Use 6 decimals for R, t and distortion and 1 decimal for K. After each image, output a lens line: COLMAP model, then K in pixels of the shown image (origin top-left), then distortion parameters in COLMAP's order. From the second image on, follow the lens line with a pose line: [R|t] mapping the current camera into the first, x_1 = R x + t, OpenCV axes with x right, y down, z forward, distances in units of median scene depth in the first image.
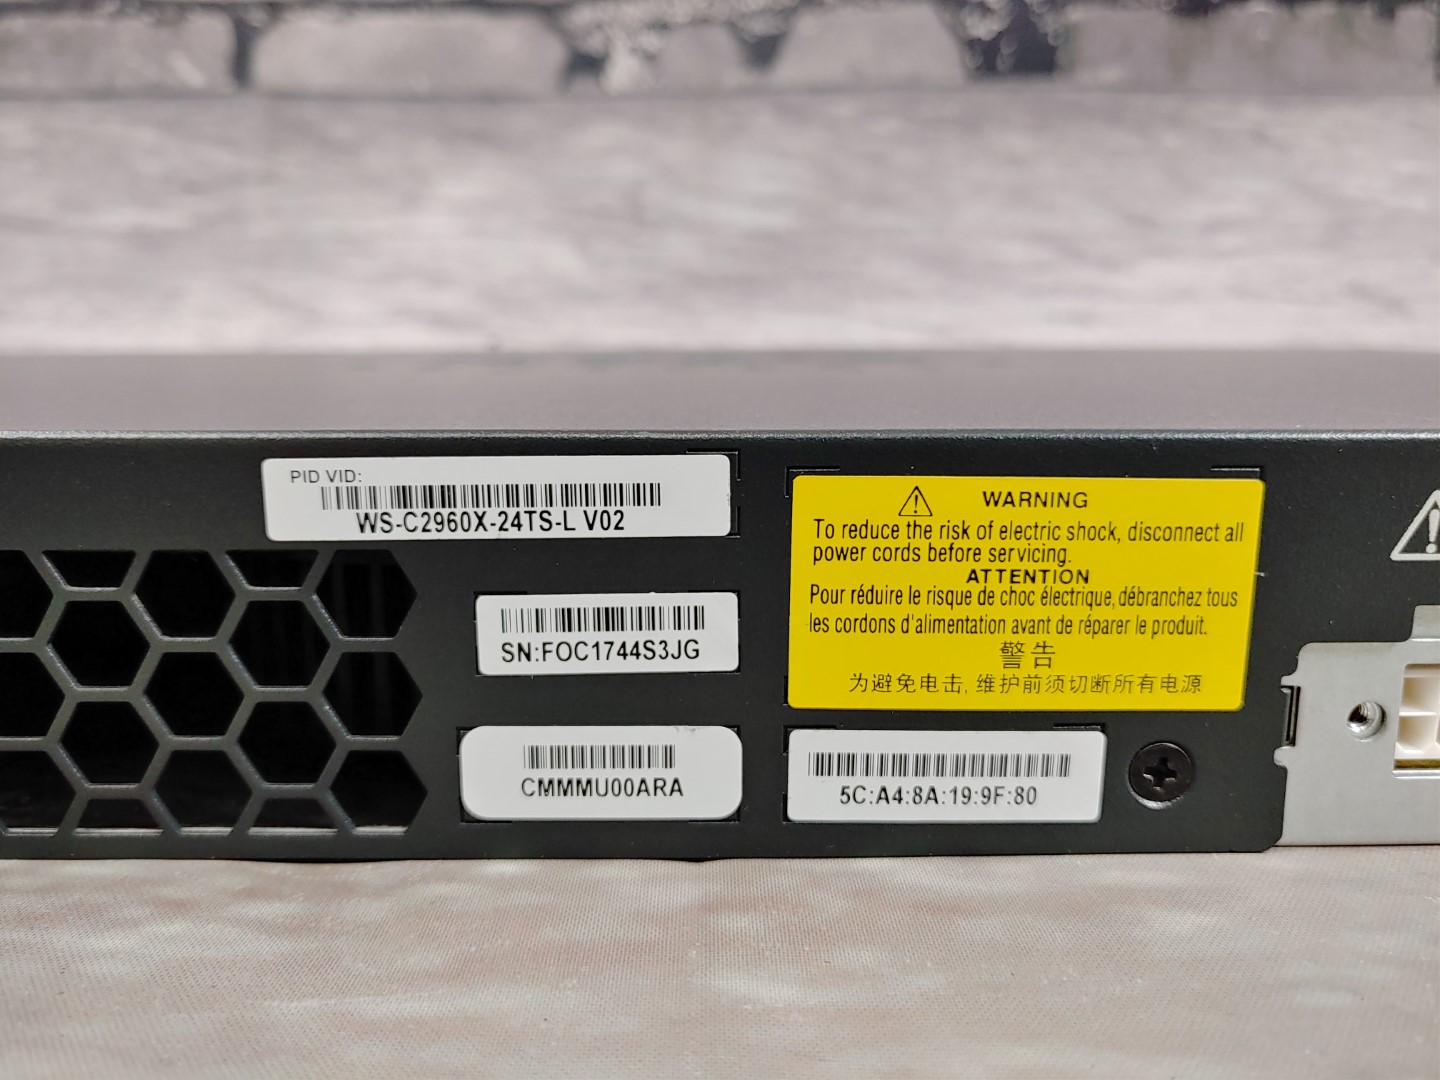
lens RADIAL K [[1131.5, 0, 708.6], [0, 1131.5, 550.0], [0, 0, 1]] dist [-0.058847, 0.065943]
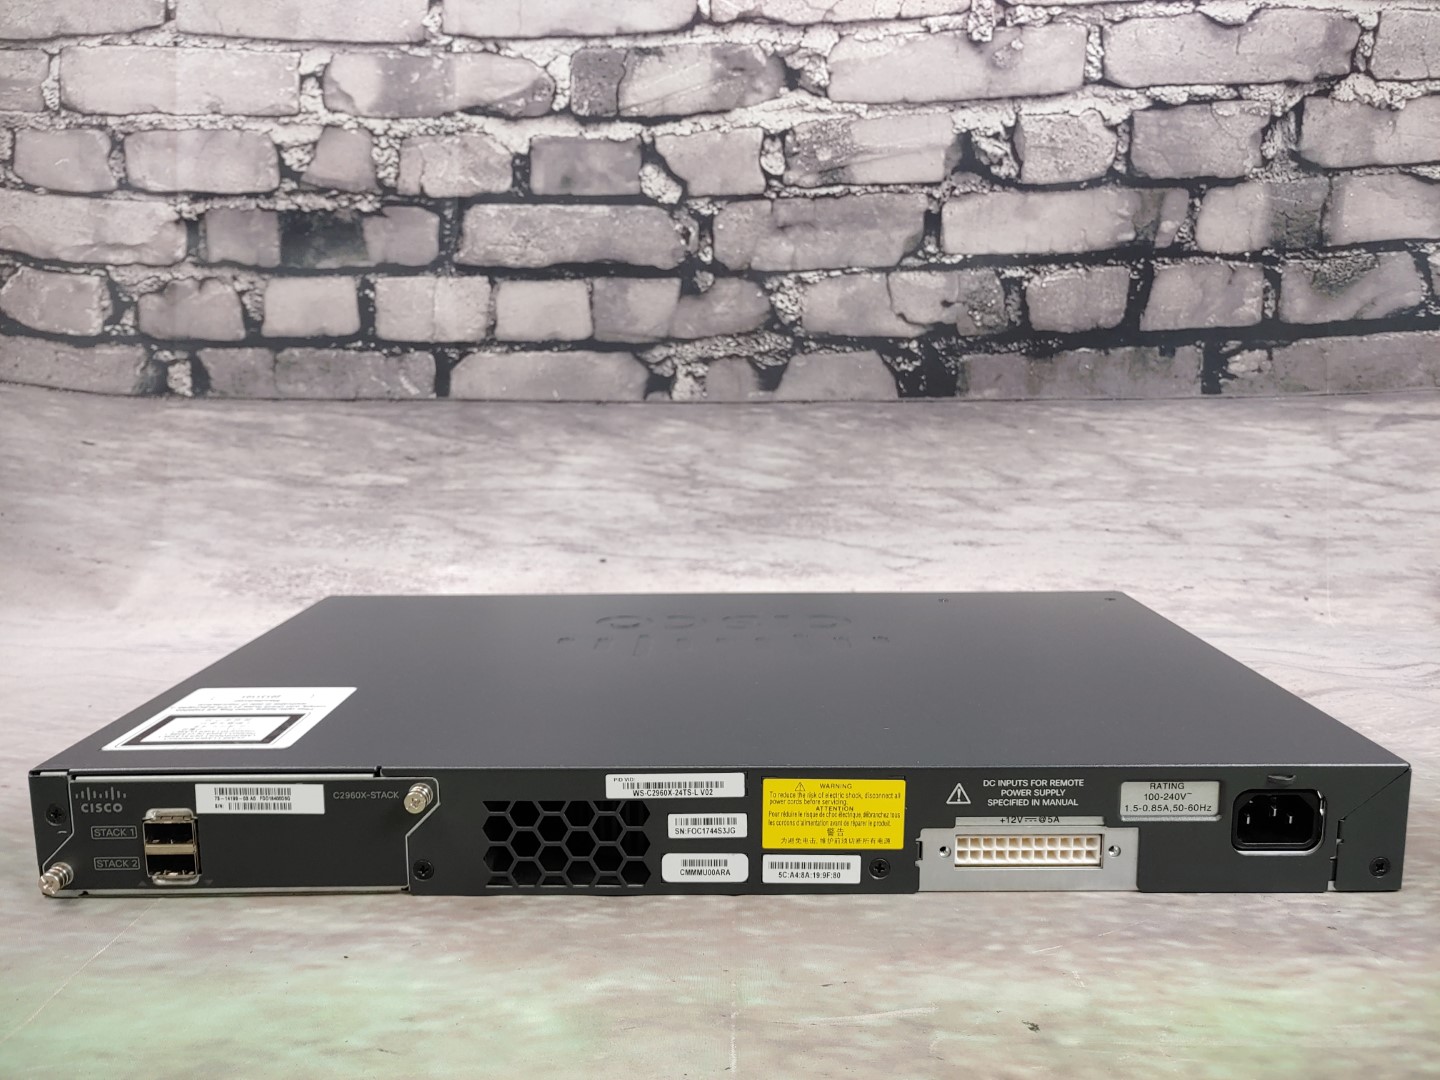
lens RADIAL K [[1108.6, 0, 720.0], [0, 1108.6, 540.0], [0, 0, 1]] dist [-0.008396, -0.001833]
pose [[0.999861, -0.002443, -0.016493, 0.003168], [0.001907, 0.999472, -0.032439, -0.645791], [0.016564, 0.032403, 0.999338, -2.230551]]
